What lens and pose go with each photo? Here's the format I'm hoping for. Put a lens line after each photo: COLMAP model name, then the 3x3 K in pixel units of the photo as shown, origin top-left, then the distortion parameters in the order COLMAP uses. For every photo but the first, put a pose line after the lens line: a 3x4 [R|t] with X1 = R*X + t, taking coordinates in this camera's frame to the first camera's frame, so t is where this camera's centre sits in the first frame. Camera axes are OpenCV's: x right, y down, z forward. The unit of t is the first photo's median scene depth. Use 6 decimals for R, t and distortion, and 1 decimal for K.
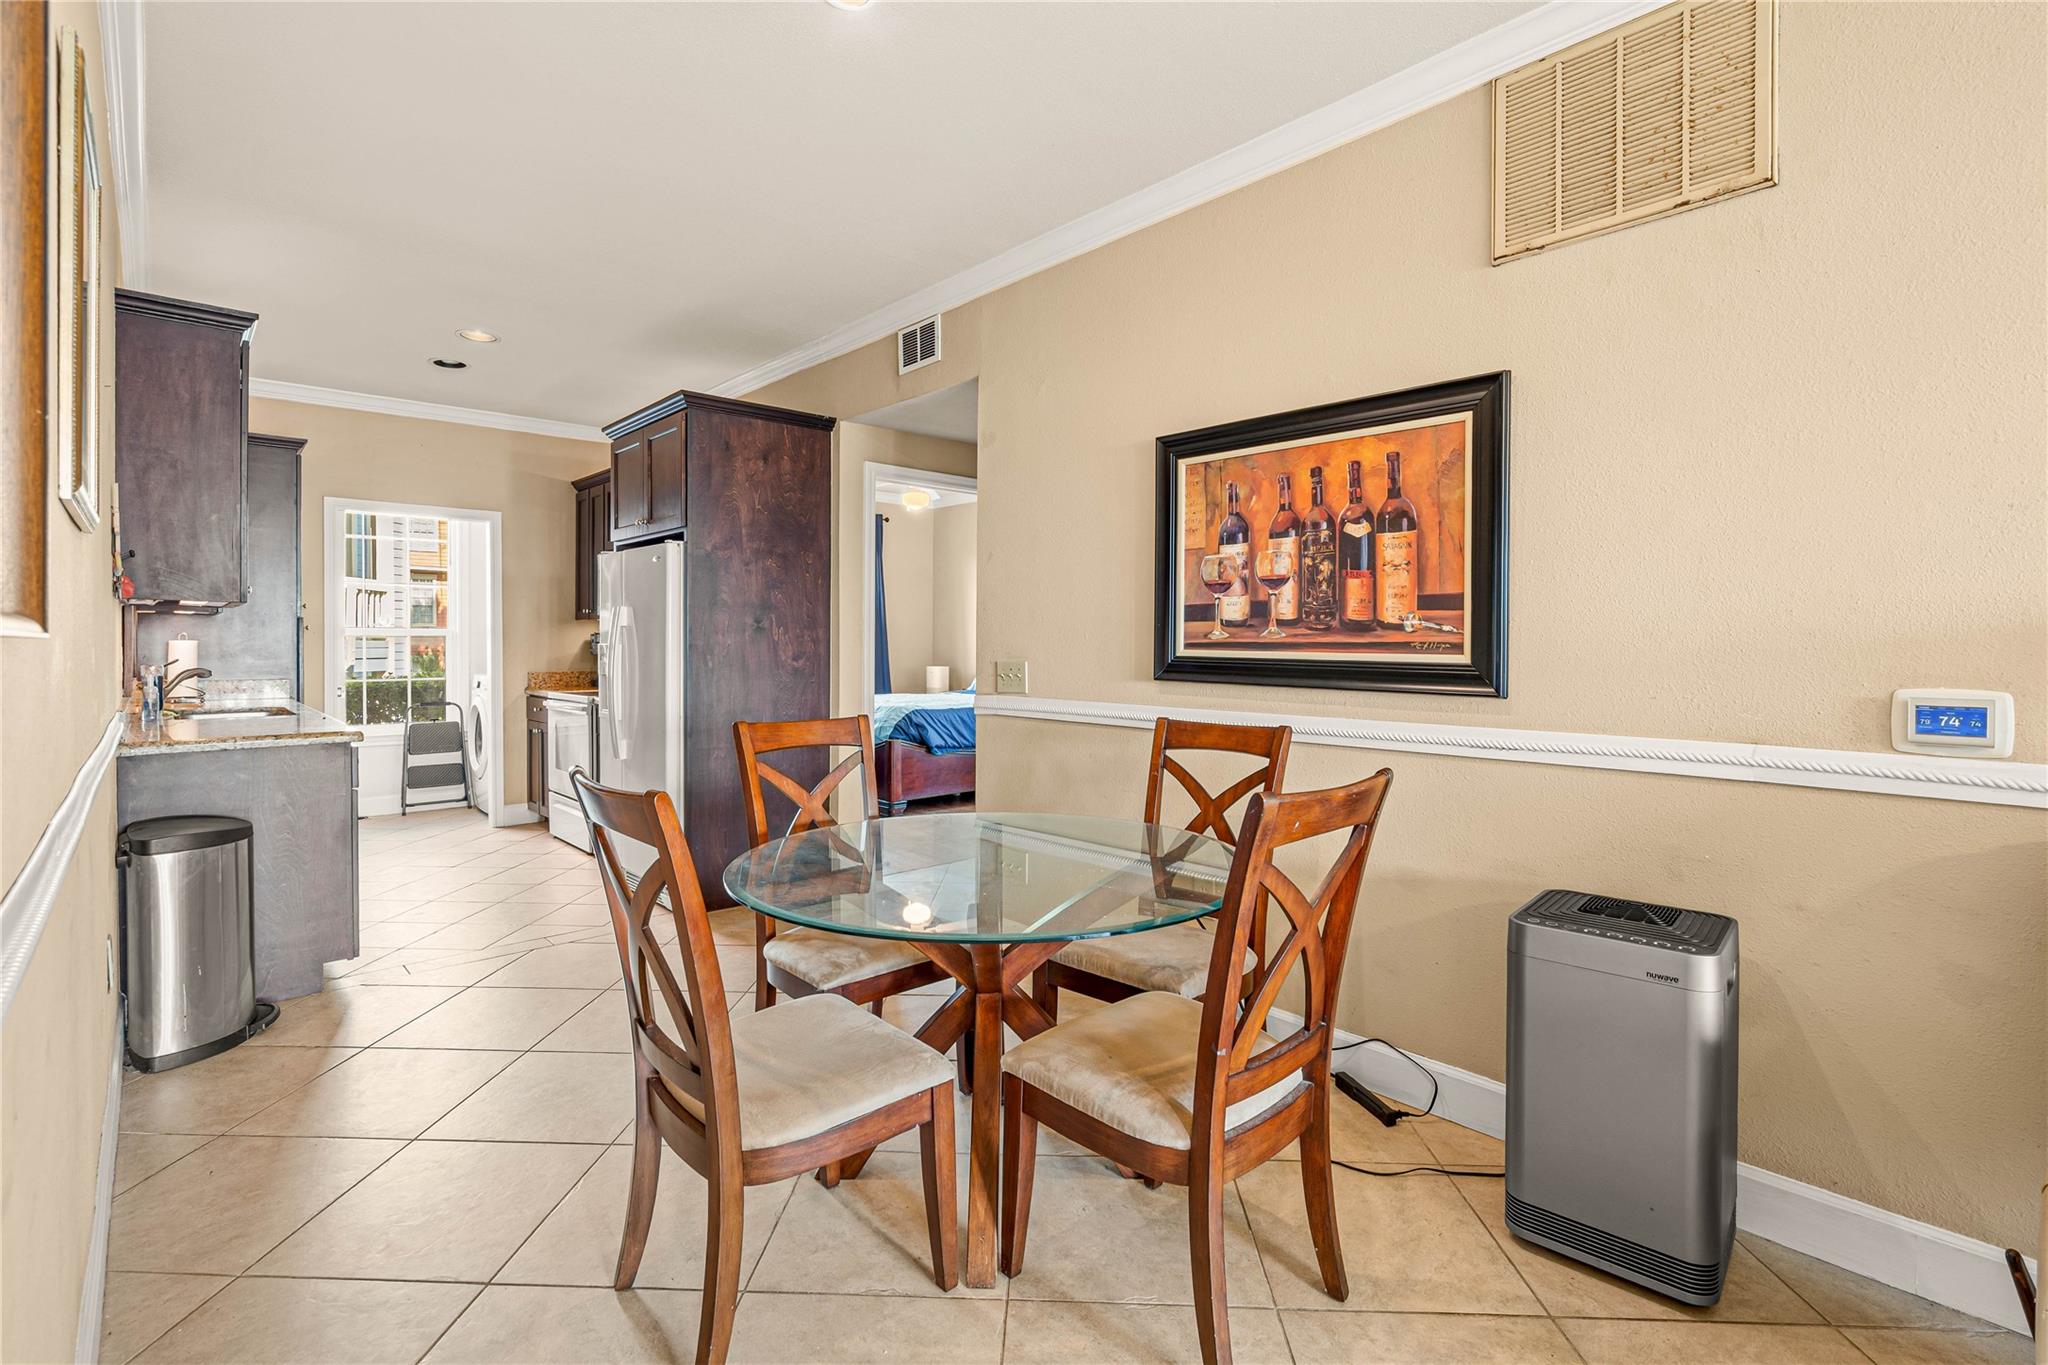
lens RADIAL K [[942.3, 0, 1026.5], [0, 942.3, 643.9], [0, 0, 1]] dist [0.000967, 0.000015]
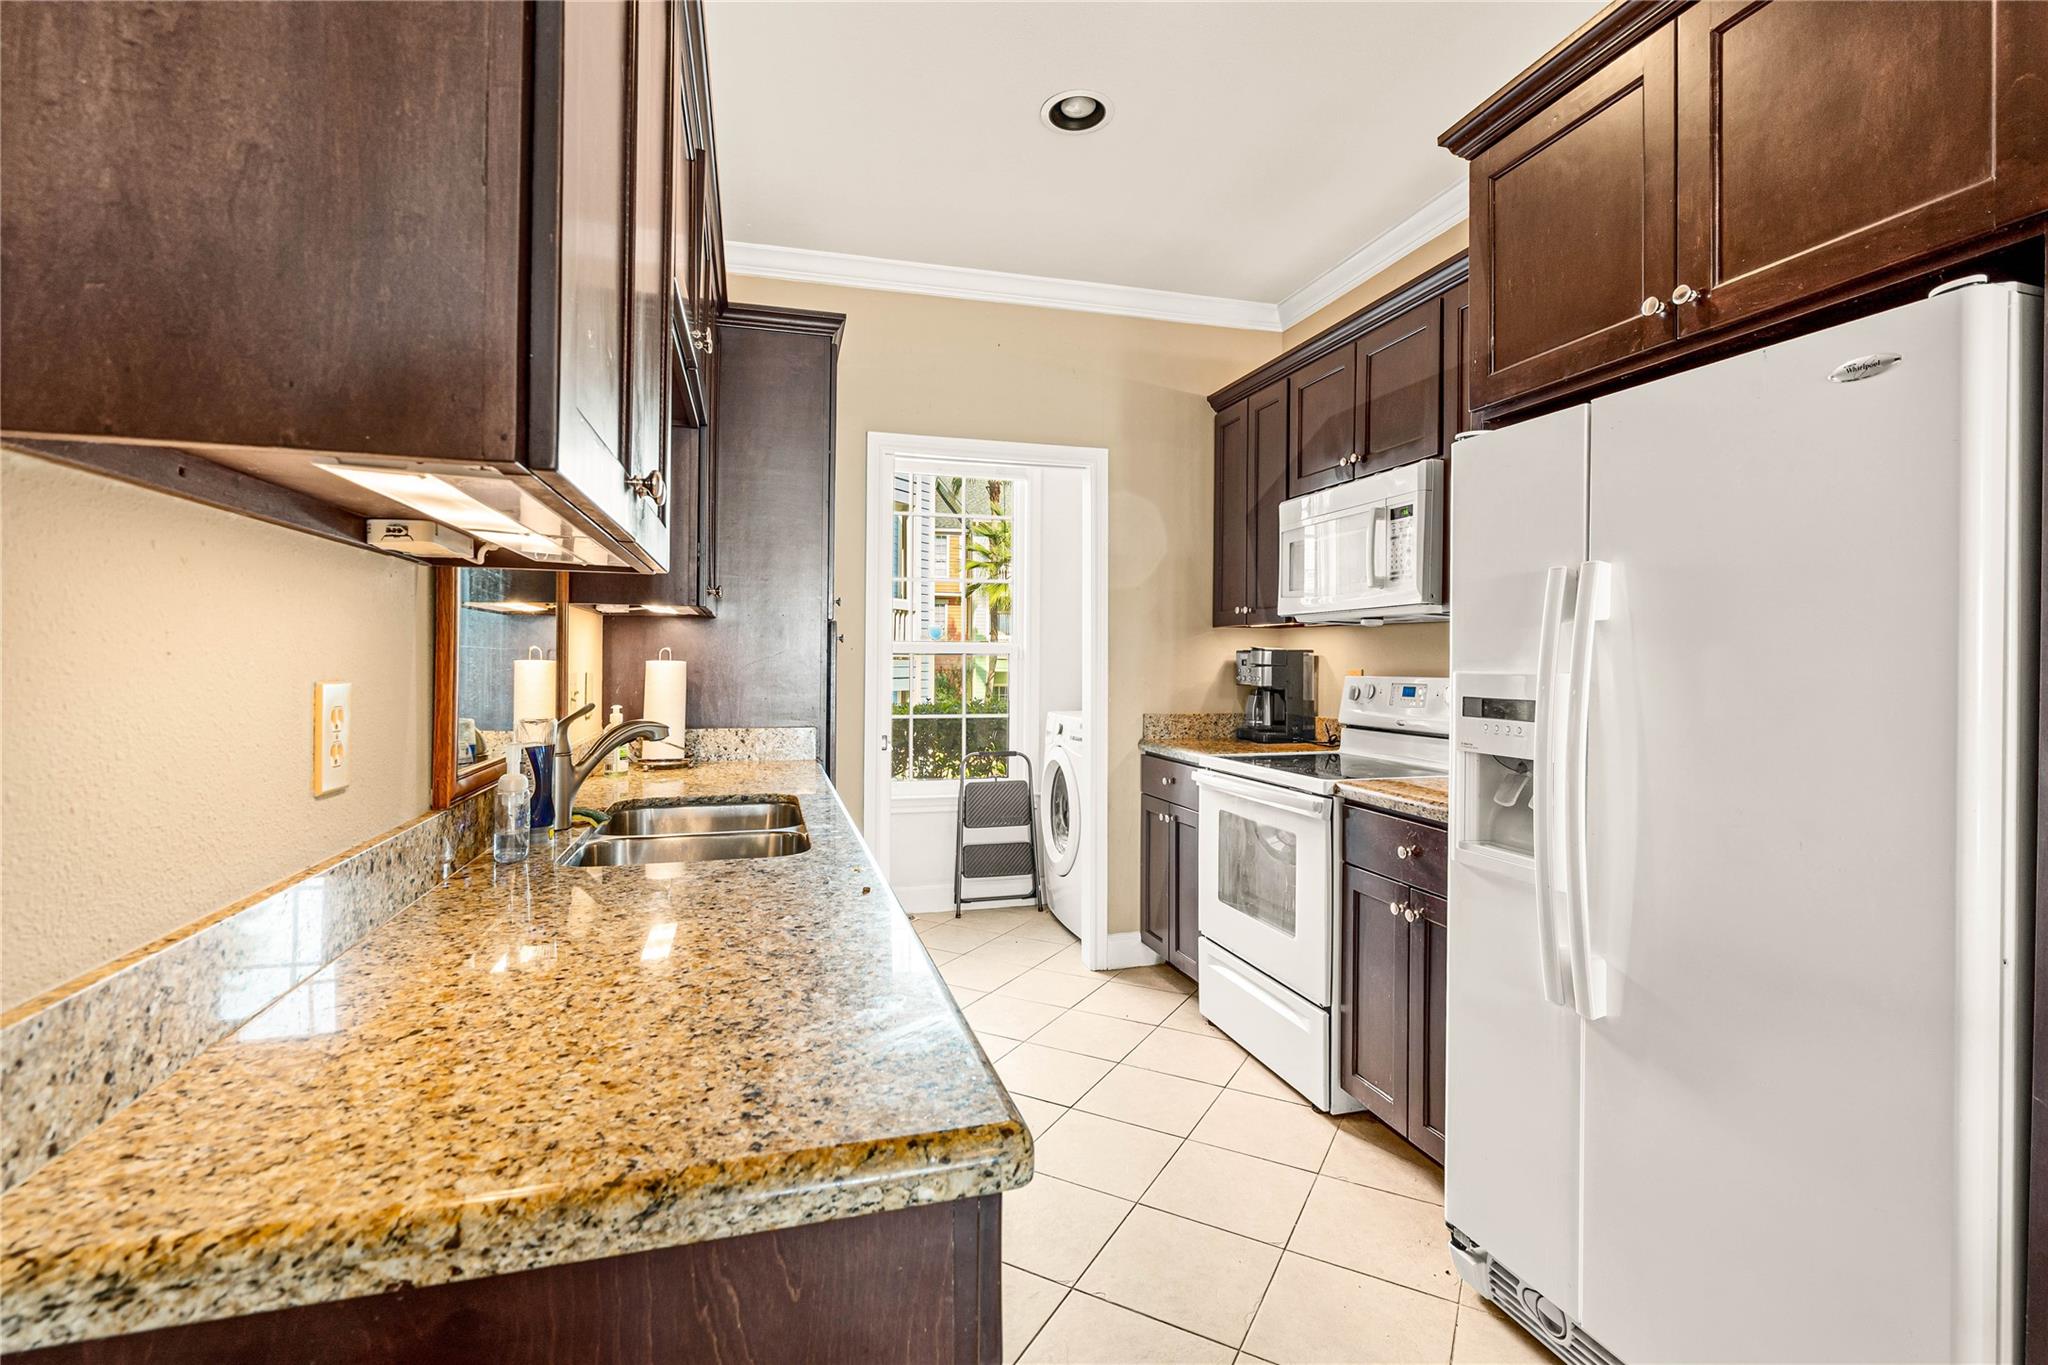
lens RADIAL K [[983.2, 0, 1024.0], [0, 983.2, 682.5], [0, 0, 1]] dist [0.000174, -0.000002]
pose [[0.891055, 0.016804, -0.453584, -0.306601], [-0.009723, 0.999792, 0.017939, -0.000739], [0.453791, -0.011574, 0.891033, 0.399995]]
